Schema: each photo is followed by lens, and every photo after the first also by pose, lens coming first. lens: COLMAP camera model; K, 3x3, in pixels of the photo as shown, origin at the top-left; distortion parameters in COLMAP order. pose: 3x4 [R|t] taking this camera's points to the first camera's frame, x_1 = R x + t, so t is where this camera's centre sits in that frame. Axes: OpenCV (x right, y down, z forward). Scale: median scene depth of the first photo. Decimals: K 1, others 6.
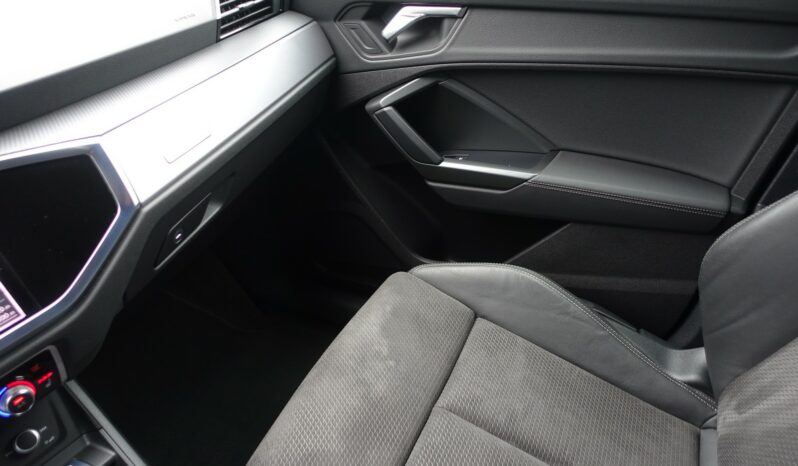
lens RADIAL K [[545.8, 0, 399.0], [0, 545.8, 233.0], [0, 0, 1]] dist [-0.004518, 0.003287]
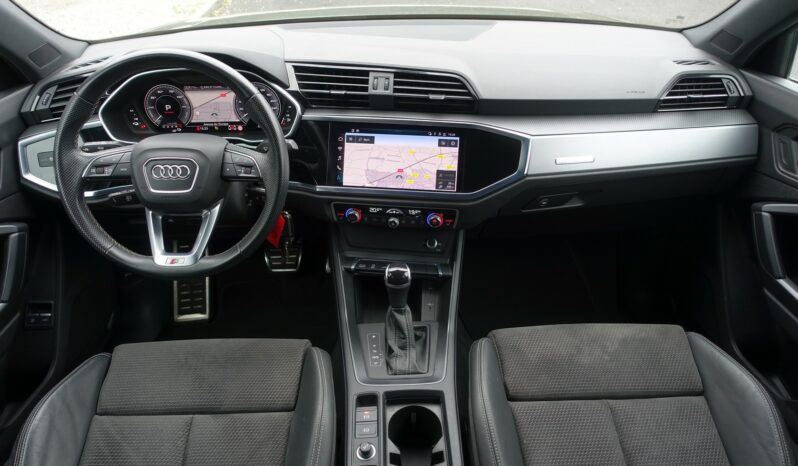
lens RADIAL K [[545.8, 0, 399.0], [0, 545.8, 233.0], [0, 0, 1]] dist [-0.004518, 0.003287]
pose [[0.455495, 0.530594, -0.714839, 0.565450], [-0.521138, 0.809935, 0.269110, -0.119465], [0.721761, 0.249951, 0.645434, -0.360375]]
